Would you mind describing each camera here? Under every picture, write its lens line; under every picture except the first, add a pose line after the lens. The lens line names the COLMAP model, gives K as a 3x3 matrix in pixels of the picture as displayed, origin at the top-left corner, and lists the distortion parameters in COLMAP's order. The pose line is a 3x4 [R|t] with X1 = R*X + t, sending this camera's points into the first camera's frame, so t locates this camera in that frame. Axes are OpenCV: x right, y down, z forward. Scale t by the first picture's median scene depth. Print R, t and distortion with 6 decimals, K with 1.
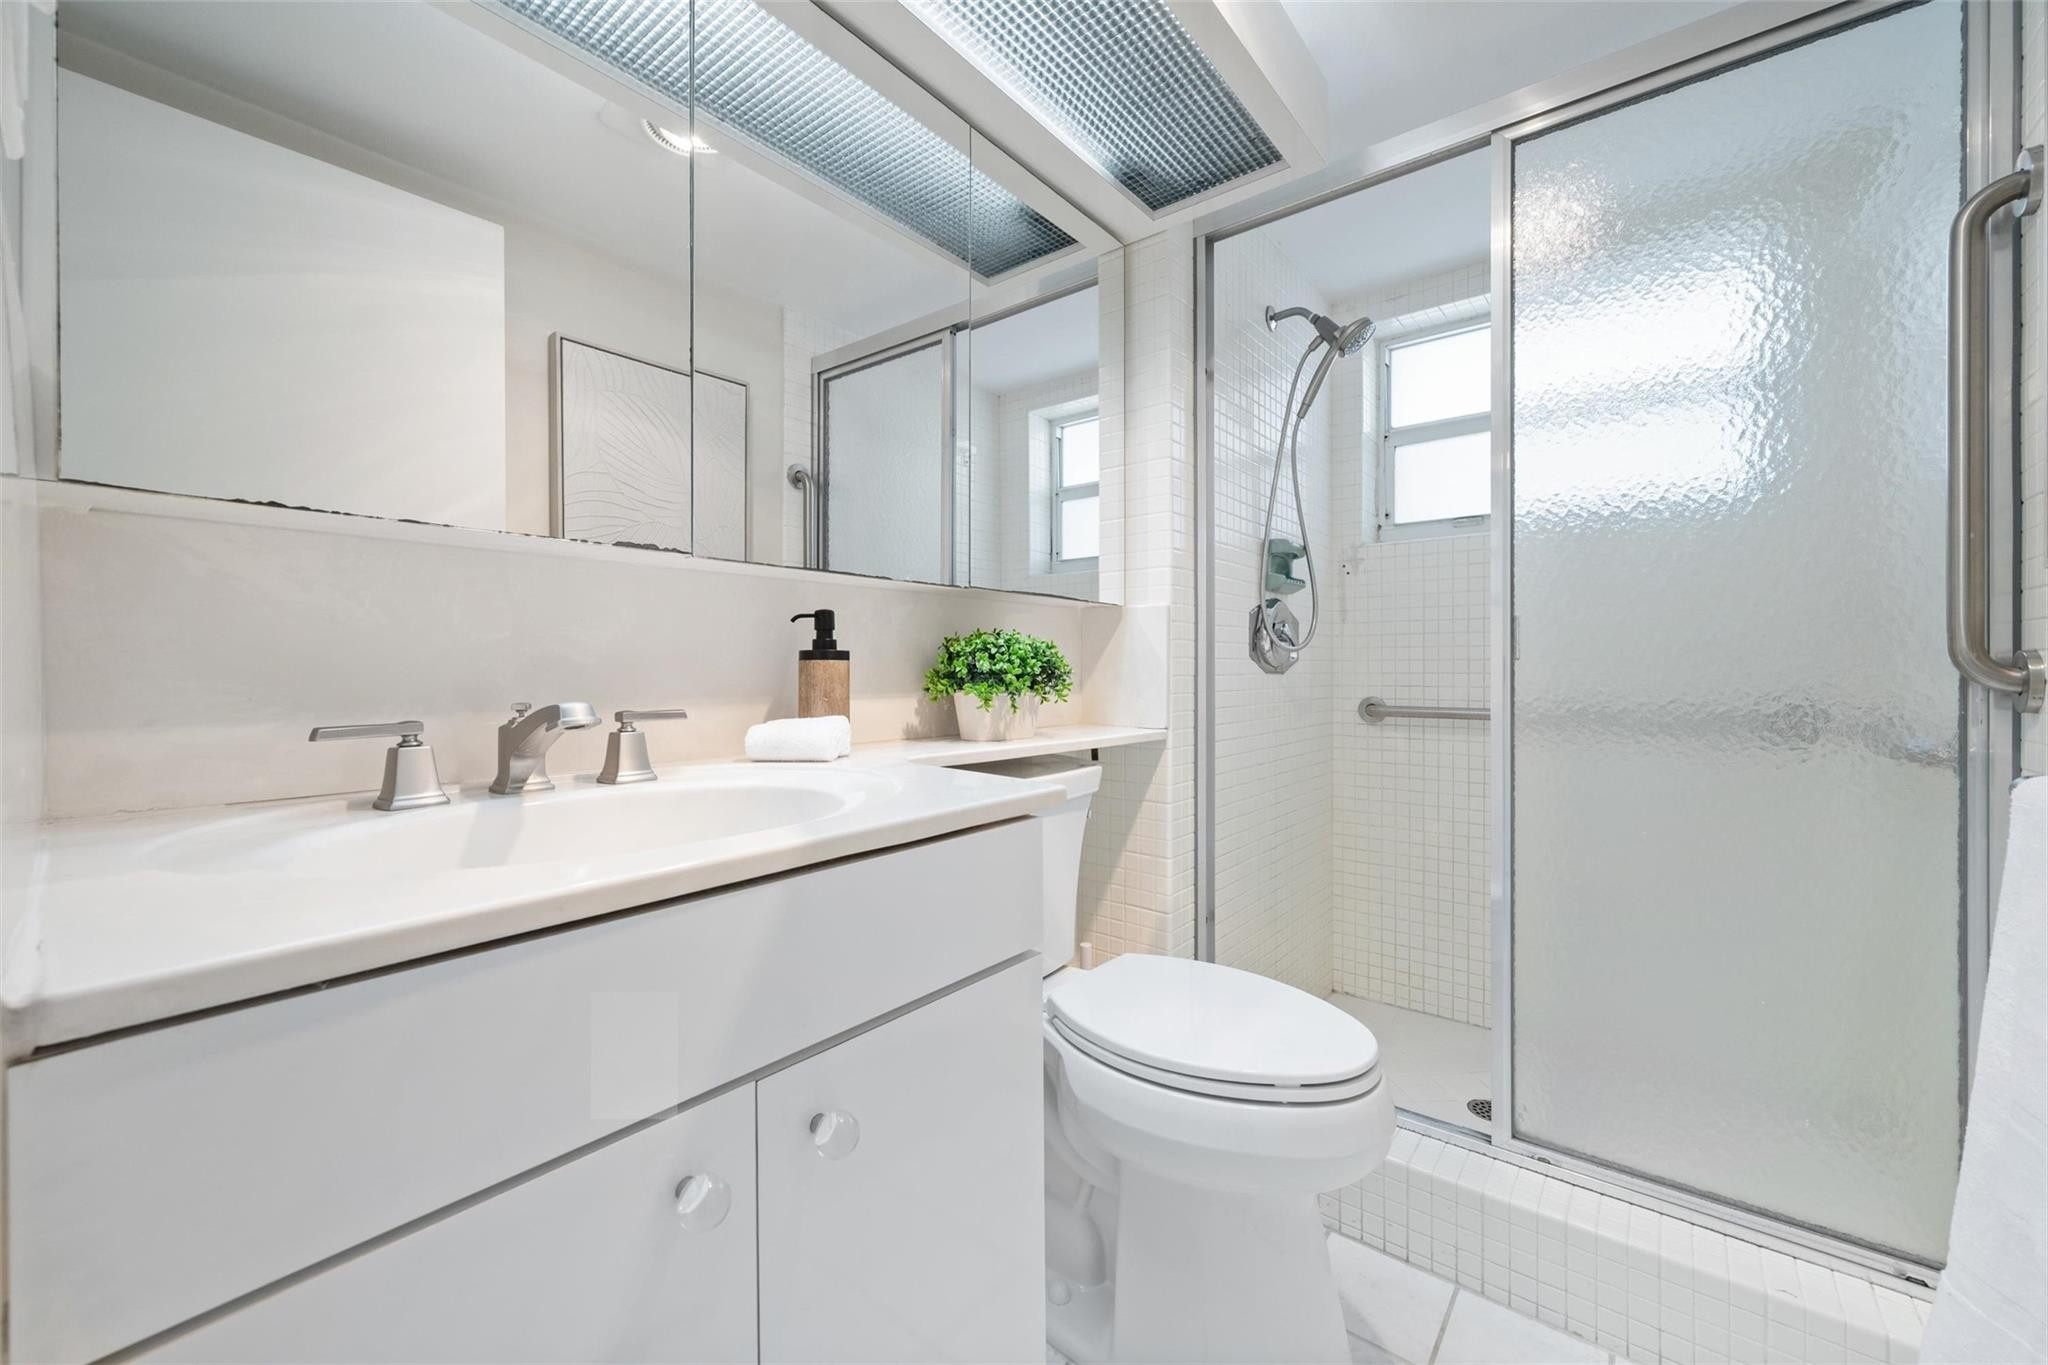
lens RADIAL K [[822.7, 0, 1022.3], [0, 822.7, 675.9], [0, 0, 1]] dist [0.001170, 0.000243]
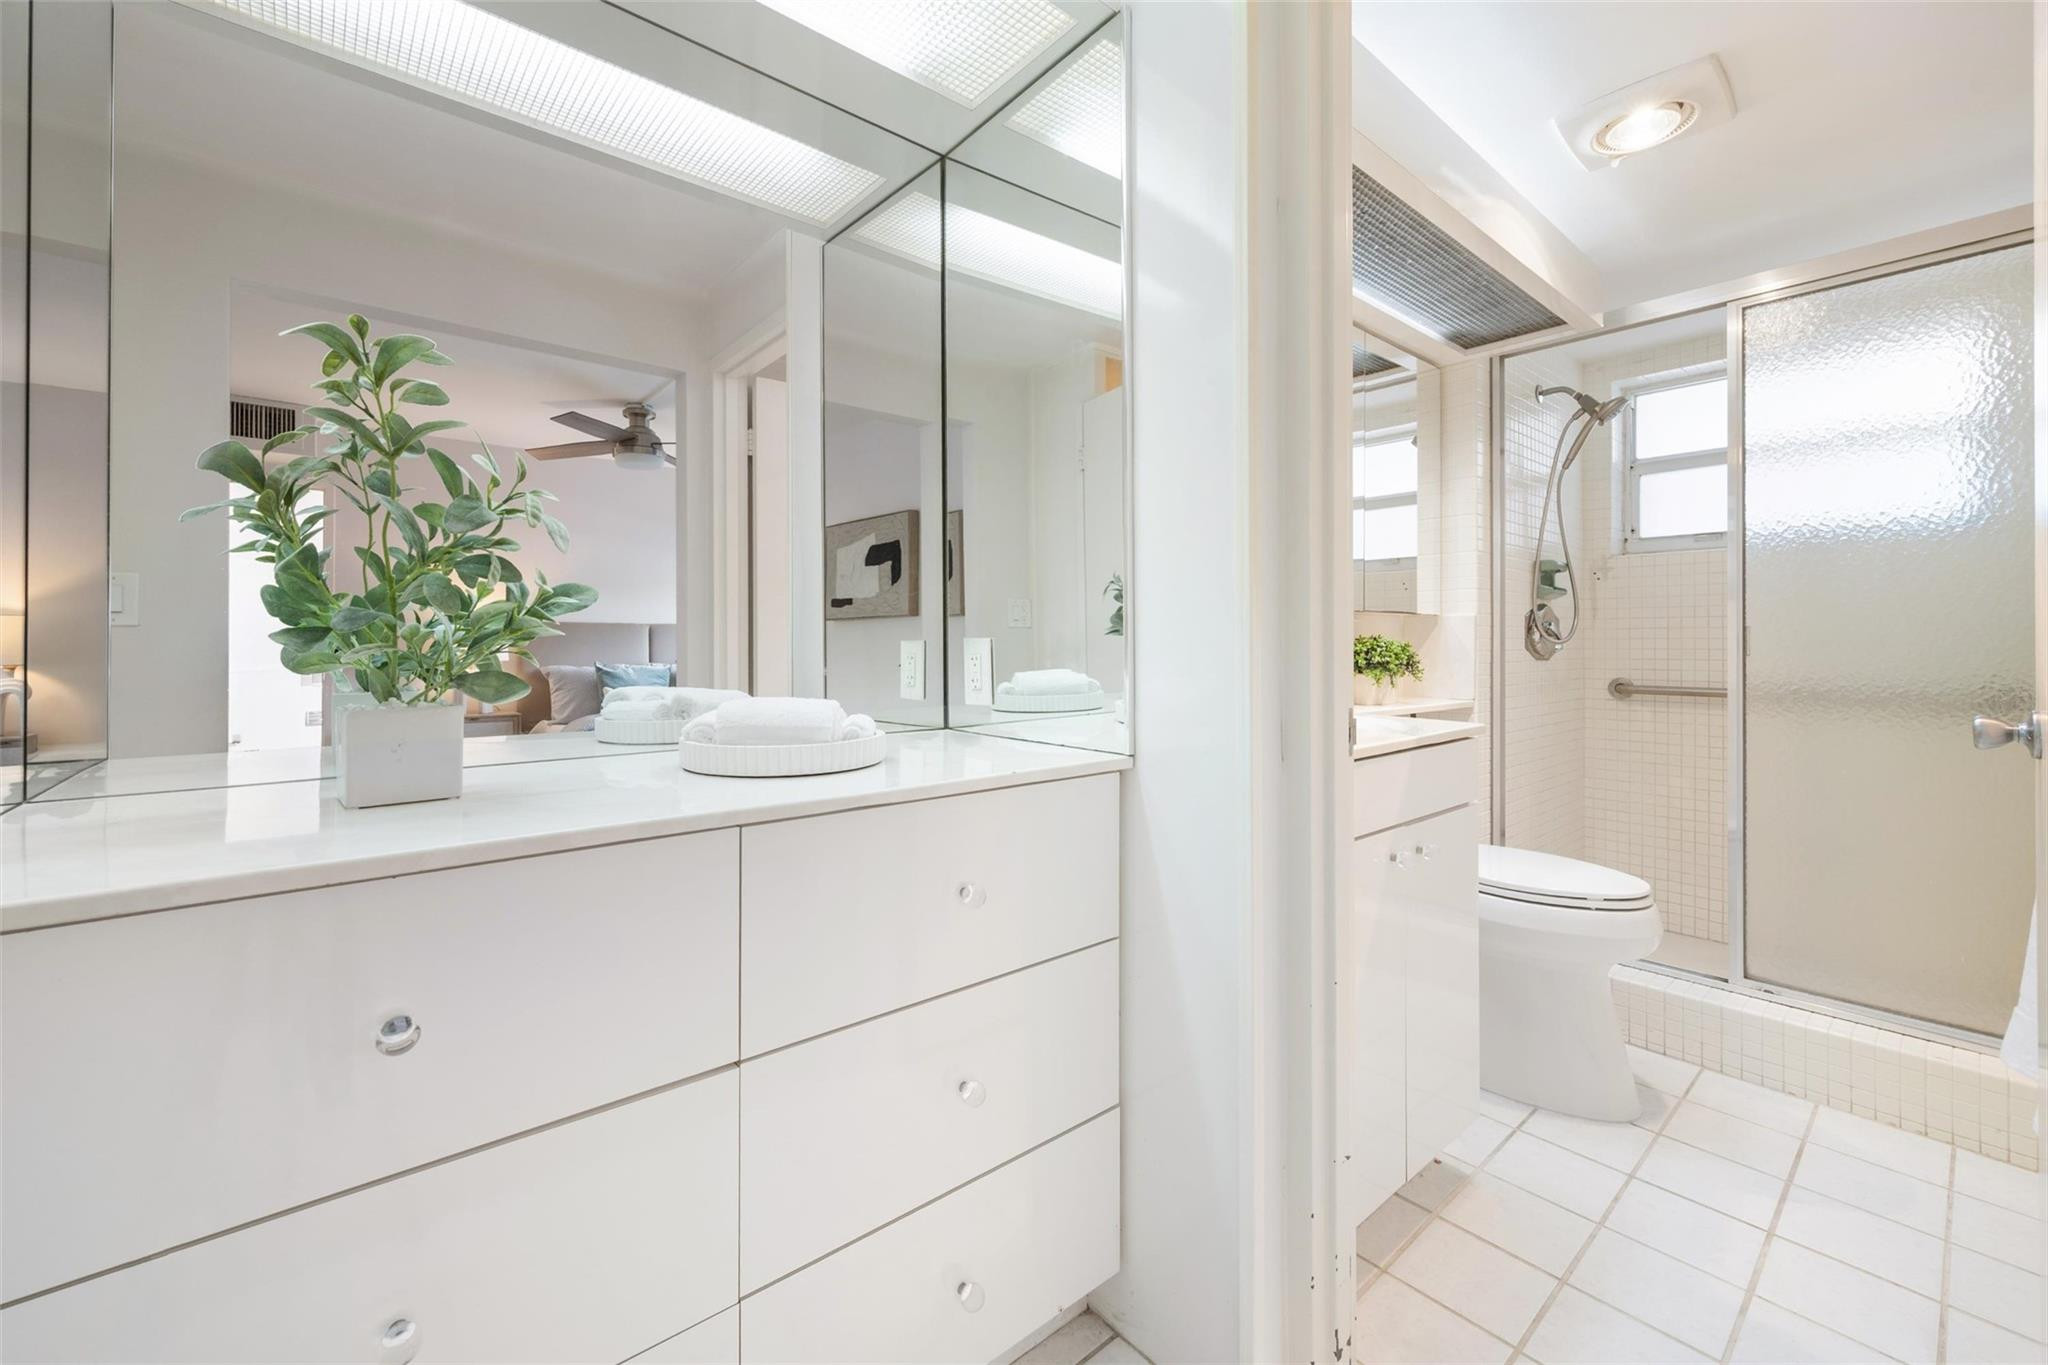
lens RADIAL K [[822.7, 0, 1032.7], [0, 822.7, 648.0], [0, 0, 1]] dist [0.001170, 0.000243]
pose [[0.982313, -0.000499, -0.187248, -0.254137], [-0.000220, 0.999993, -0.003818, -0.017397], [0.187248, 0.003792, 0.982305, -0.461025]]
